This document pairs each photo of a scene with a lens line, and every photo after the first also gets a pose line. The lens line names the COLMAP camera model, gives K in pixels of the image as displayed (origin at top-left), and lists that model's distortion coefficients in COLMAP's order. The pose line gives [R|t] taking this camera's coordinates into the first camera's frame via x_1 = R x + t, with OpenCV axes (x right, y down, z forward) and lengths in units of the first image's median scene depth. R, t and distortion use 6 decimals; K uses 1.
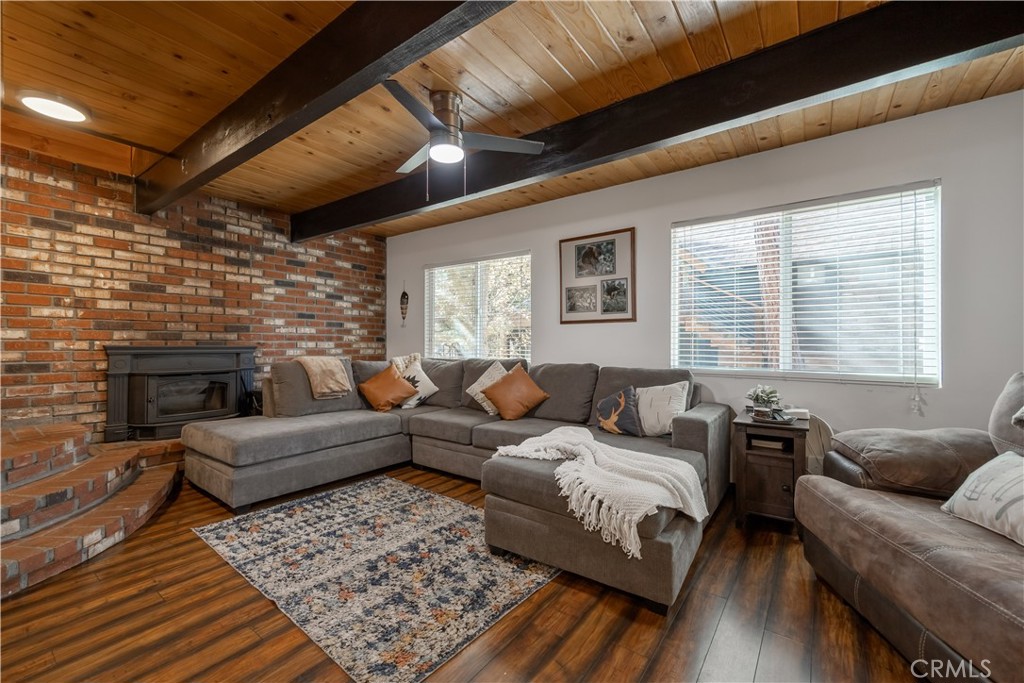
lens RADIAL K [[410.5, 0, 512.0], [0, 410.5, 341.5], [0, 0, 1]] dist [0.002924, 0.000100]
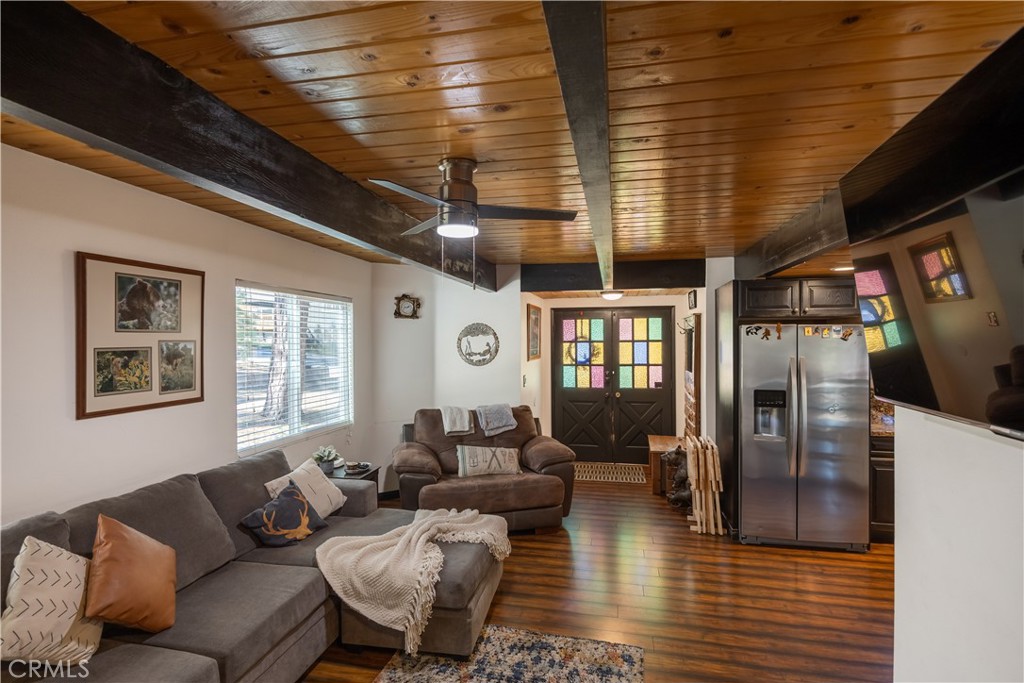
lens RADIAL K [[495.2, 0, 512.0], [0, 495.2, 341.5], [0, 0, 1]] dist [-0.000001, 0.000033]
pose [[-0.417725, -0.000456, 0.908574, -0.751533], [-0.005820, 0.999981, -0.002174, -0.161641], [-0.908555, -0.006196, -0.417719, 0.899790]]
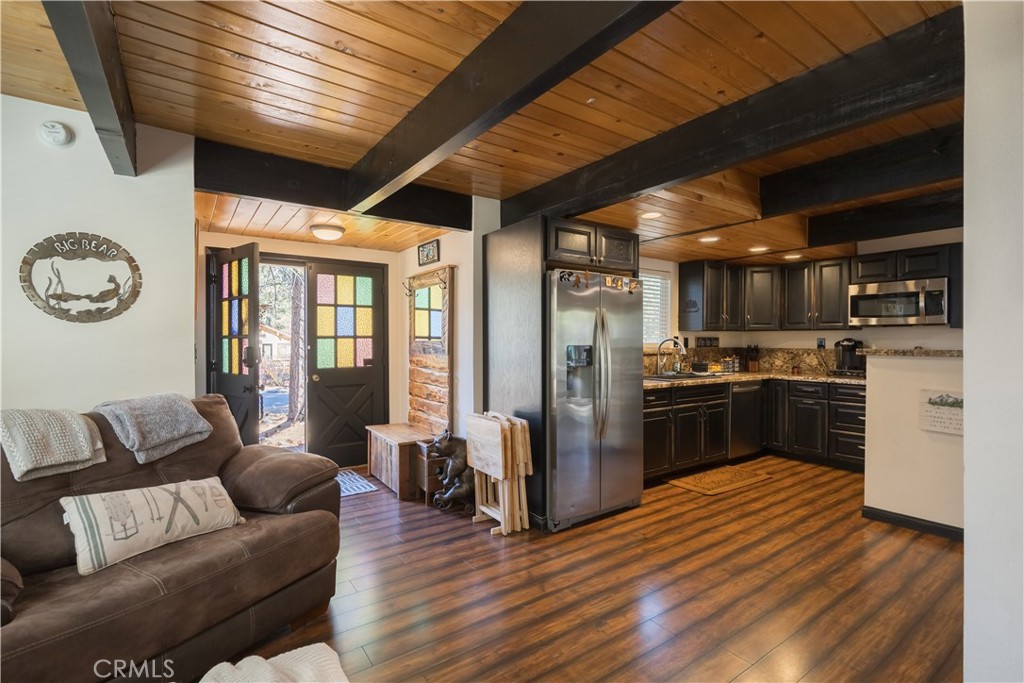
lens RADIAL K [[468.7, 0, 512.0], [0, 468.7, 341.5], [0, 0, 1]] dist [0.000596, -0.000141]
pose [[-0.951990, -0.000242, 0.306128, -0.096953], [-0.002843, 0.999964, -0.008050, -0.052392], [-0.306114, -0.008534, -0.951956, 0.815350]]
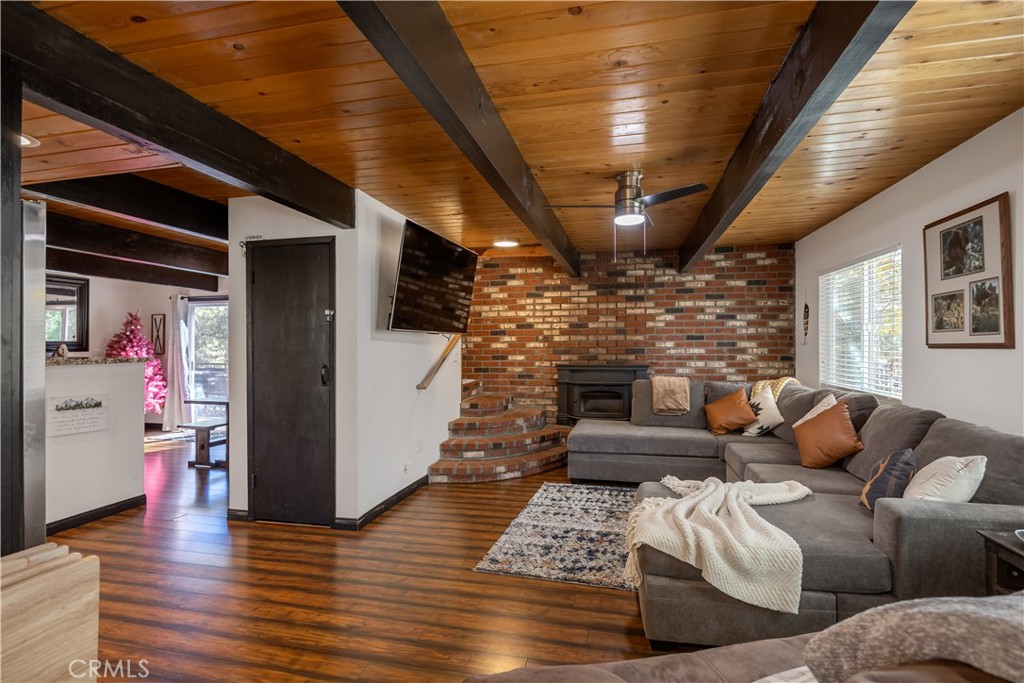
lens RADIAL K [[496.9, 0, 556.4], [0, 496.9, 341.4], [0, 0, 1]] dist [-0.002945, -0.000438]
pose [[0.464835, -0.007222, -0.885368, 0.652027], [0.003457, 0.999974, -0.006341, -0.059308], [0.885390, -0.000113, 0.464848, 0.083086]]
